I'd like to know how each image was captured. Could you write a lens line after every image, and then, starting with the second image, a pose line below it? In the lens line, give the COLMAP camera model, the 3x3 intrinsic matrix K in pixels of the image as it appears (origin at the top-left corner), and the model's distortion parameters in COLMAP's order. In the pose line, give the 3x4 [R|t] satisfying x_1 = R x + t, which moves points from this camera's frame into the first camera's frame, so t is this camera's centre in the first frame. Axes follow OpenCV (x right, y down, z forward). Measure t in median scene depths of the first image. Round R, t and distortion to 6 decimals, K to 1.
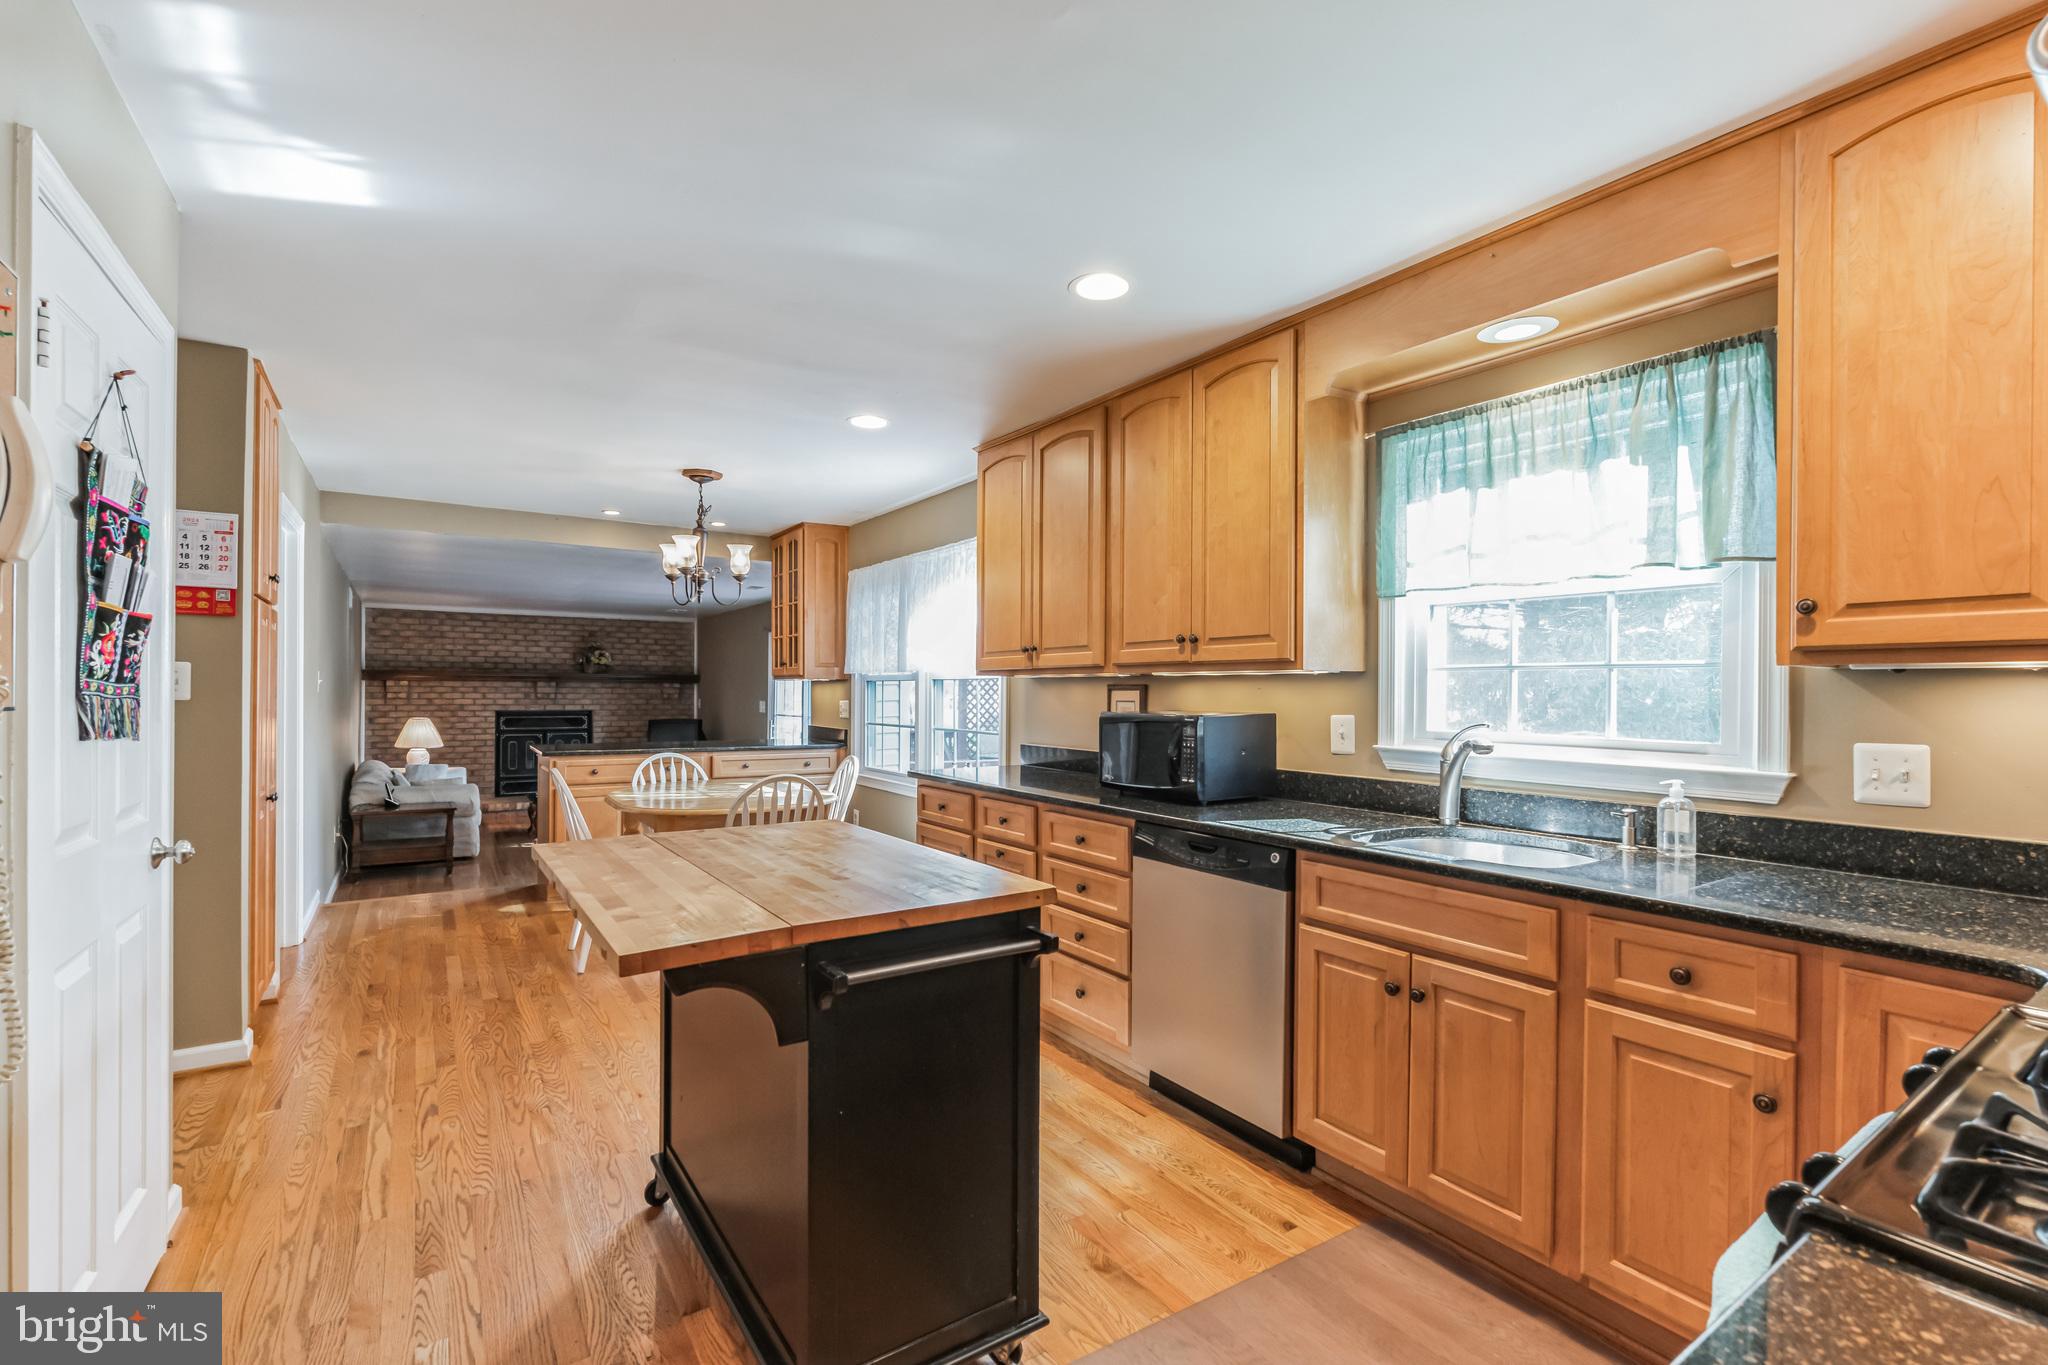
lens RADIAL K [[916.1, 0, 1021.9], [0, 916.1, 691.3], [0, 0, 1]] dist [-0.002045, -0.001296]
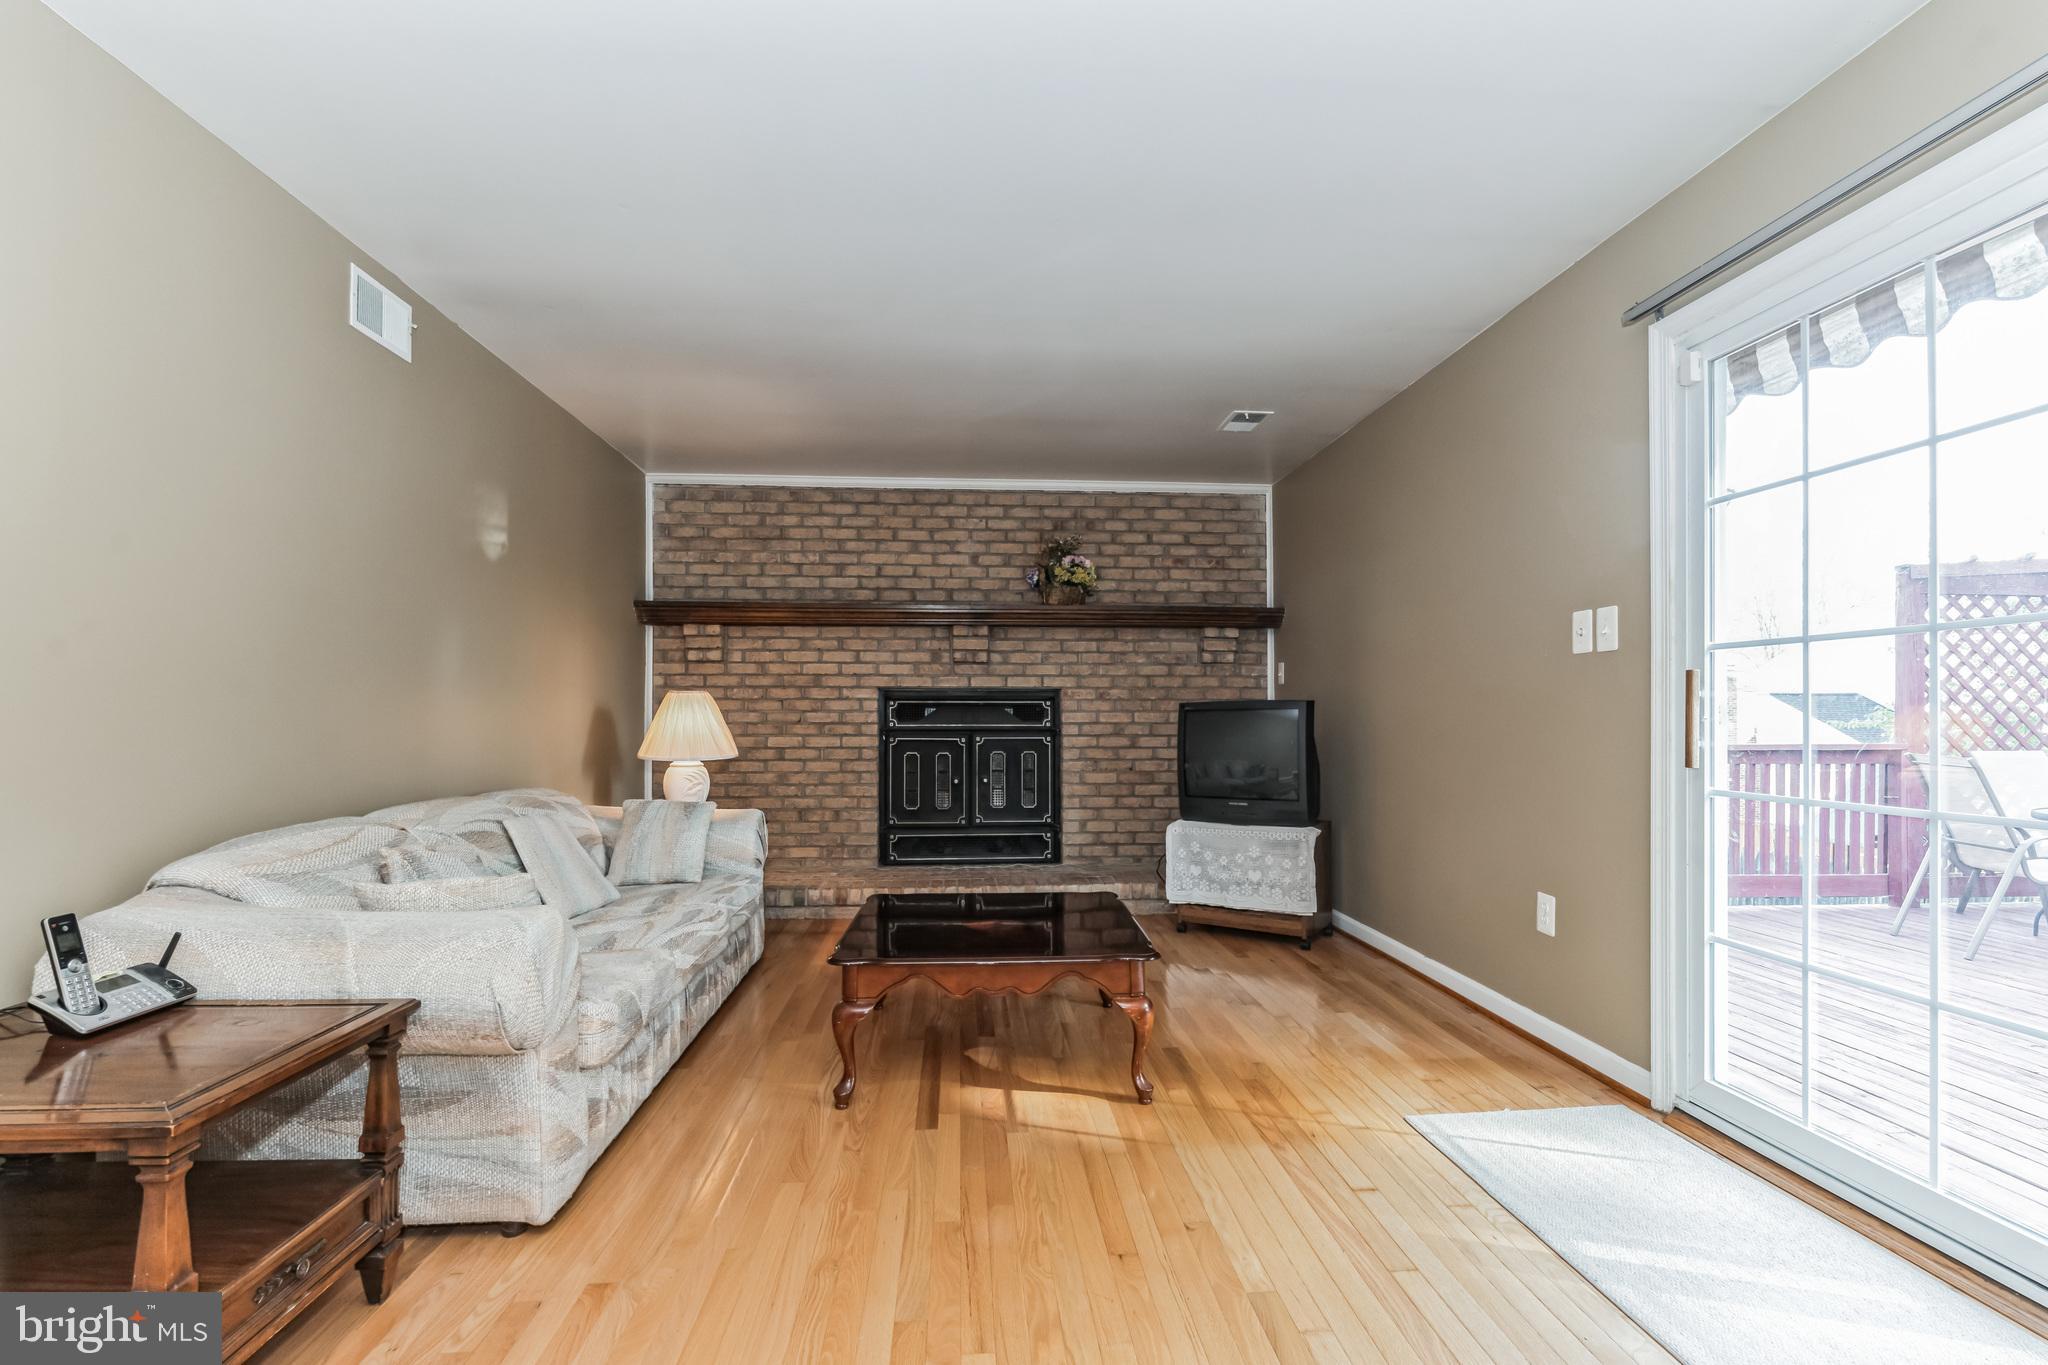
lens RADIAL K [[916.1, 0, 1018.5], [0, 916.1, 699.5], [0, 0, 1]] dist [-0.002045, -0.001296]
pose [[0.869531, -0.015487, -0.493636, -0.326450], [0.006338, 0.999776, -0.020202, 0.045497], [0.493838, 0.014438, 0.869434, 0.740896]]
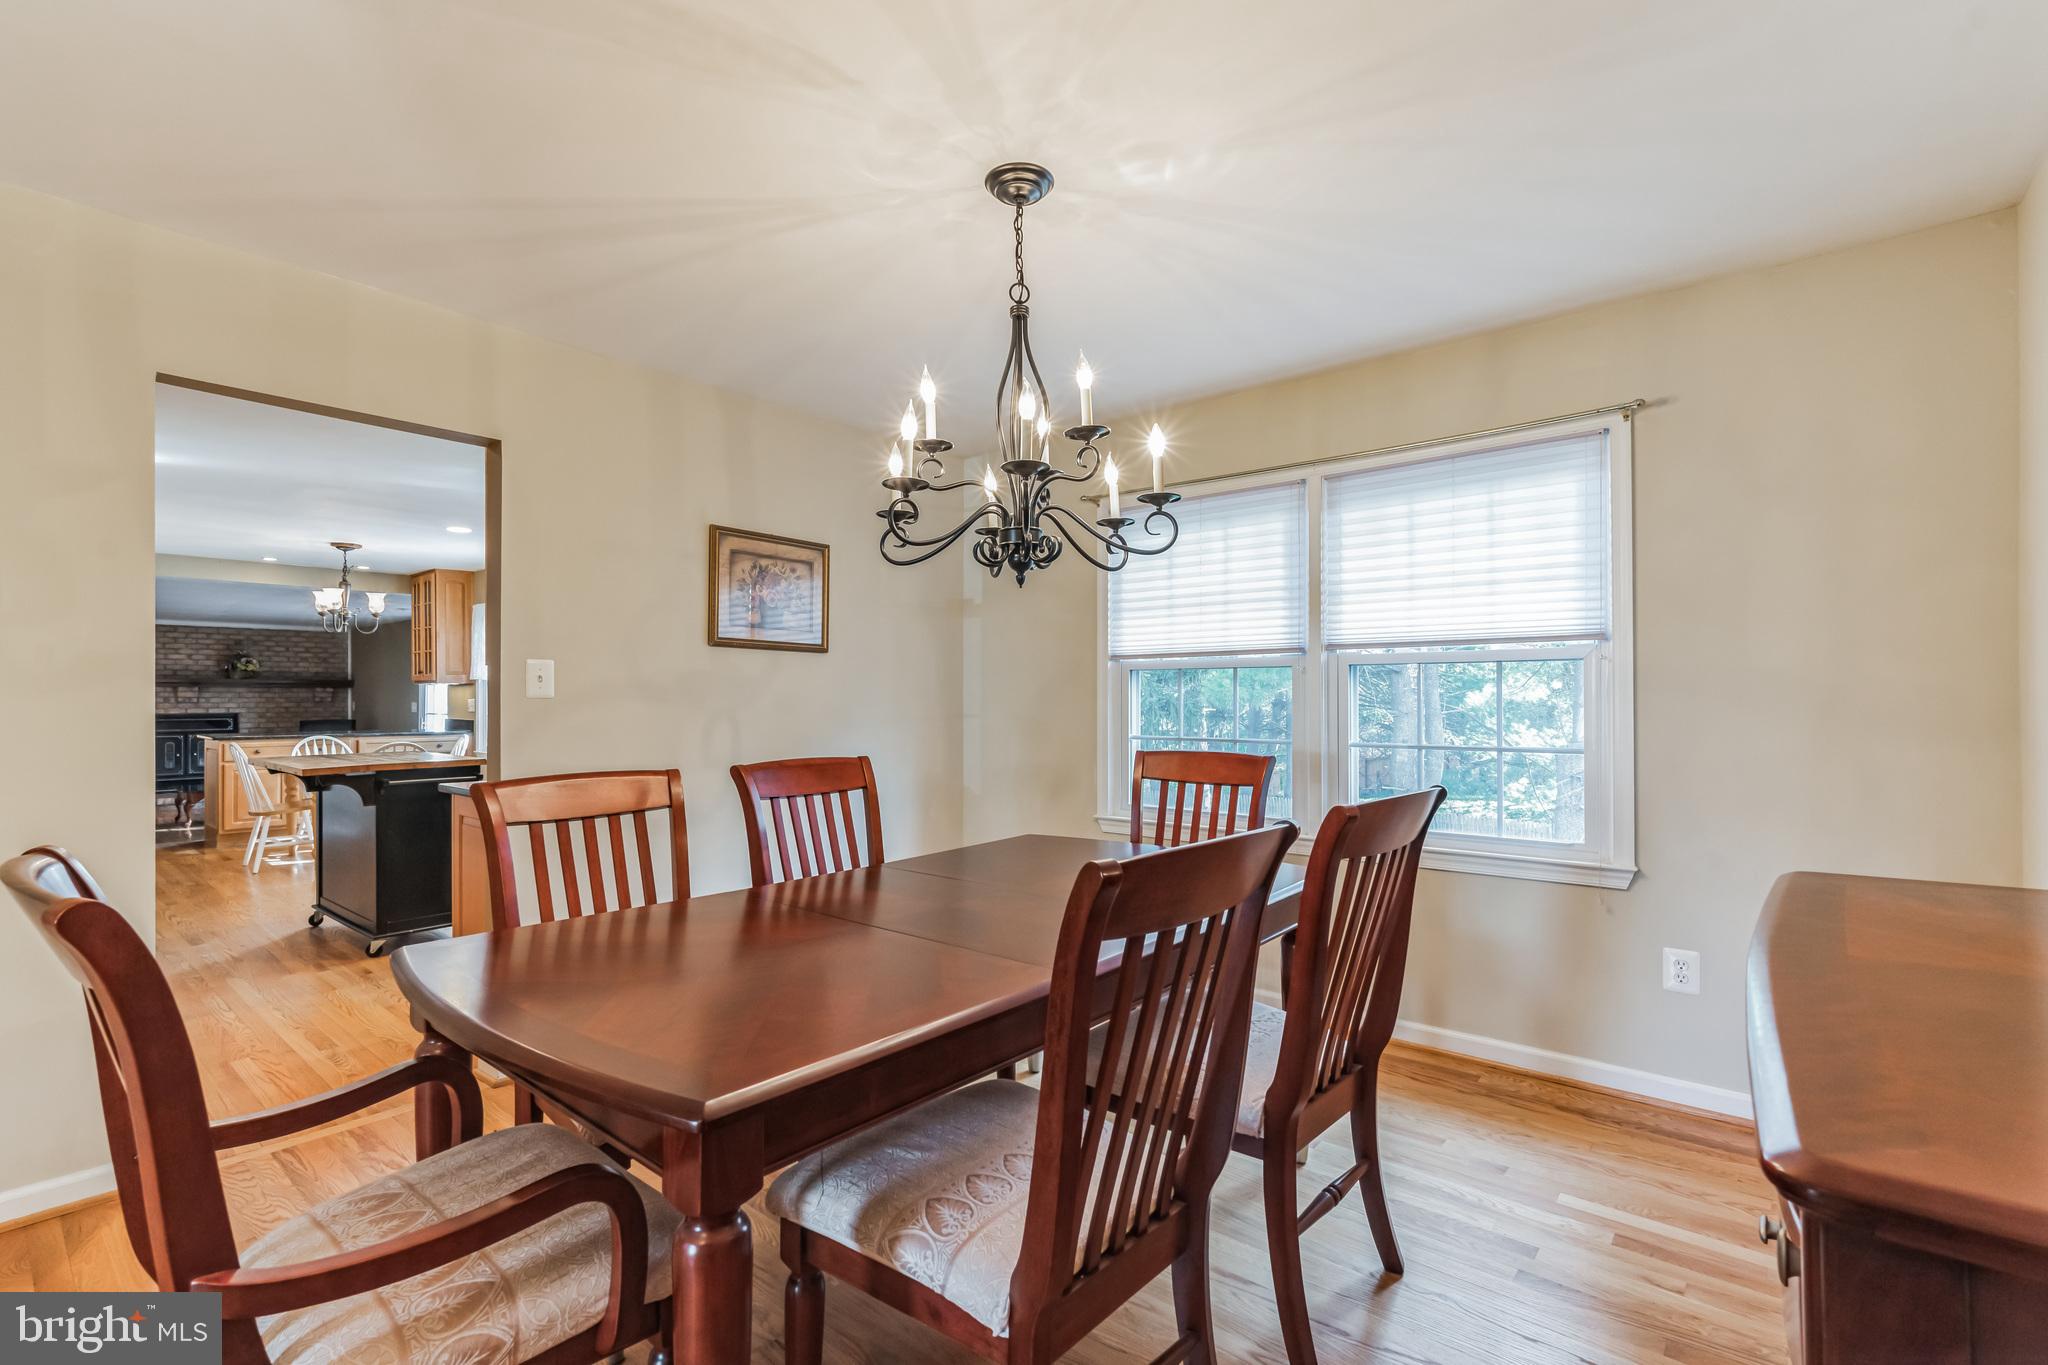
lens RADIAL K [[916.1, 0, 1028.8], [0, 916.1, 689.6], [0, 0, 1]] dist [-0.002045, -0.001296]
pose [[0.958124, -0.007124, 0.286264, 0.152686], [0.008508, 0.999957, -0.003591, 0.006155], [-0.286227, 0.005877, 0.958144, -0.393749]]
